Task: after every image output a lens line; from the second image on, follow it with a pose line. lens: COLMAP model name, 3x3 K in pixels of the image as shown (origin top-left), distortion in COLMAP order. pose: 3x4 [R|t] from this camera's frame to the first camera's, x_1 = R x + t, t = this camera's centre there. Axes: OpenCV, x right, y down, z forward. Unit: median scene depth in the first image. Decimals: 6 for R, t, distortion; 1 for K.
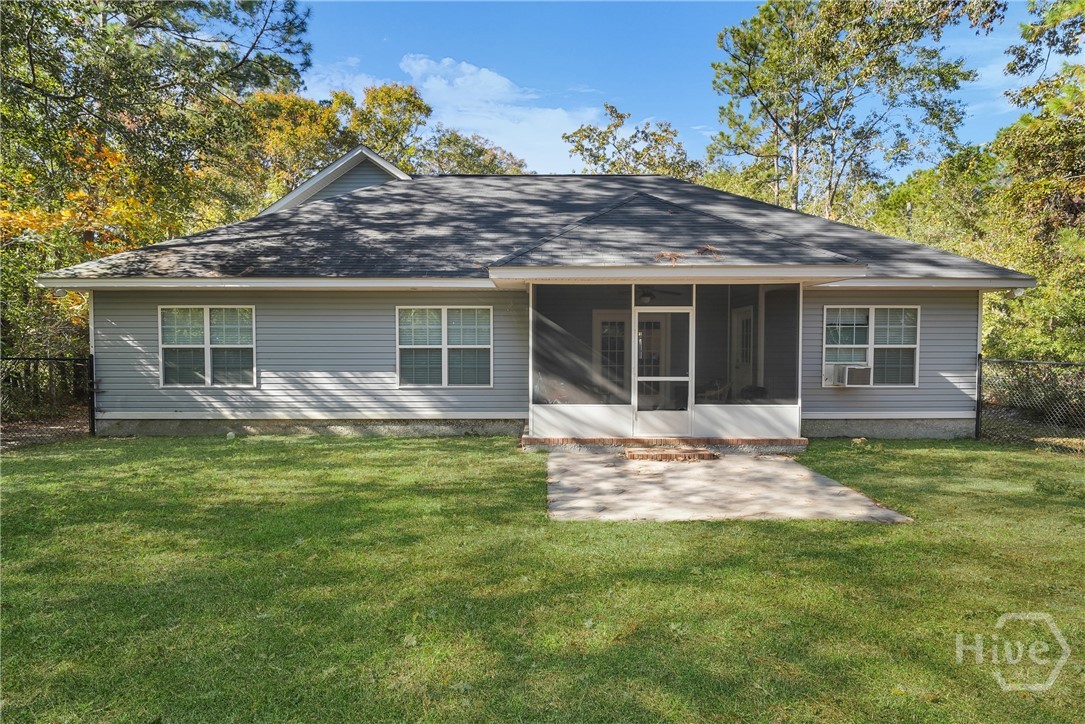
lens RADIAL K [[499.4, 0, 547.4], [0, 499.4, 365.4], [0, 0, 1]] dist [0.000199, -0.000828]
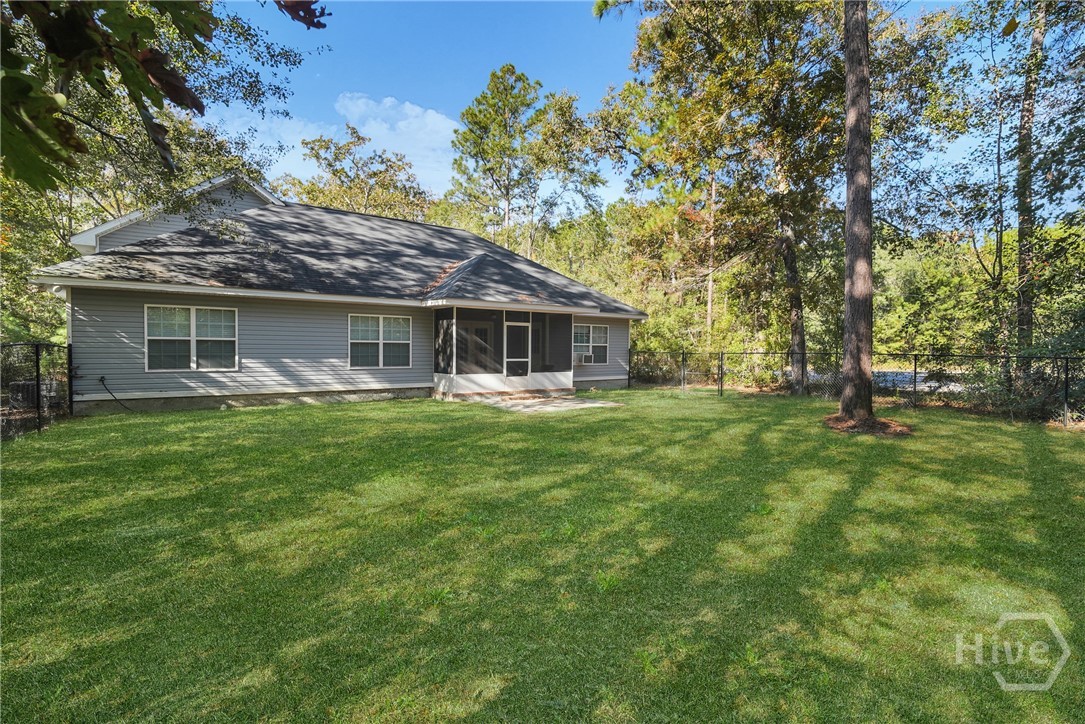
lens RADIAL K [[504.8, 0, 542.5], [0, 504.8, 362.0], [0, 0, 1]] dist [0.000967, -0.000030]
pose [[0.812889, -0.008739, 0.582353, -0.707550], [0.014187, 0.999888, -0.004798, 0.039497], [-0.582245, 0.012162, 0.812922, -0.551249]]
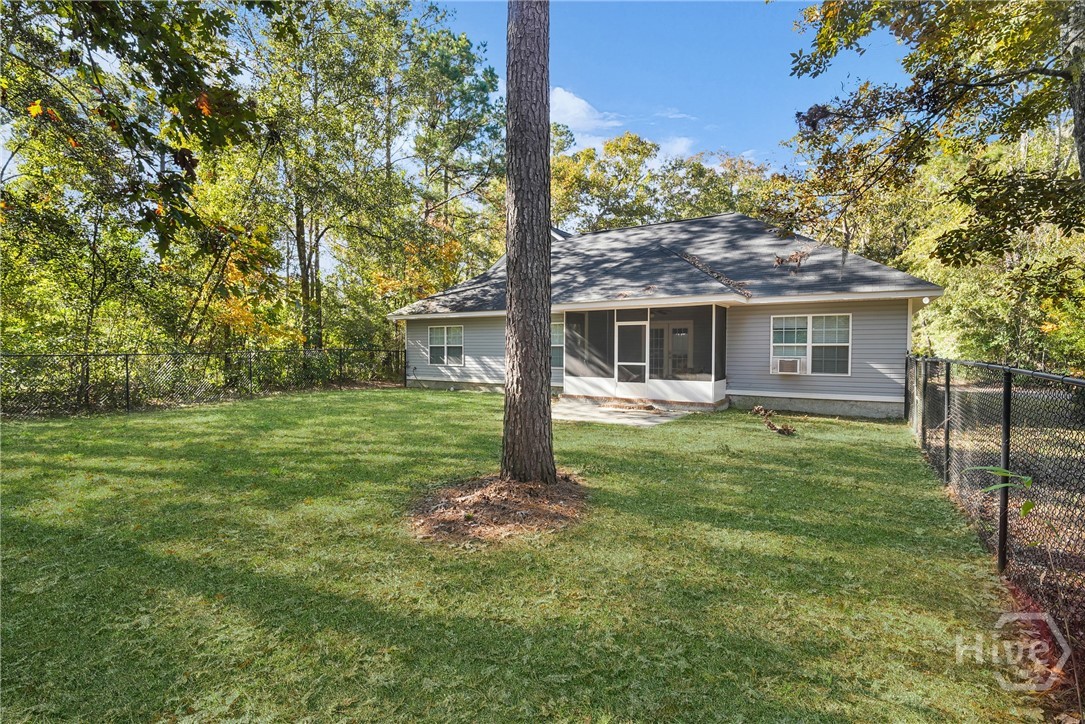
lens RADIAL K [[504.8, 0, 542.5], [0, 504.8, 362.0], [0, 0, 1]] dist [0.000967, -0.000030]
pose [[0.843820, 0.015546, -0.536400, 0.774628], [-0.024383, 0.999659, -0.009386, 0.039104], [0.536071, 0.020999, 0.843911, -0.540178]]
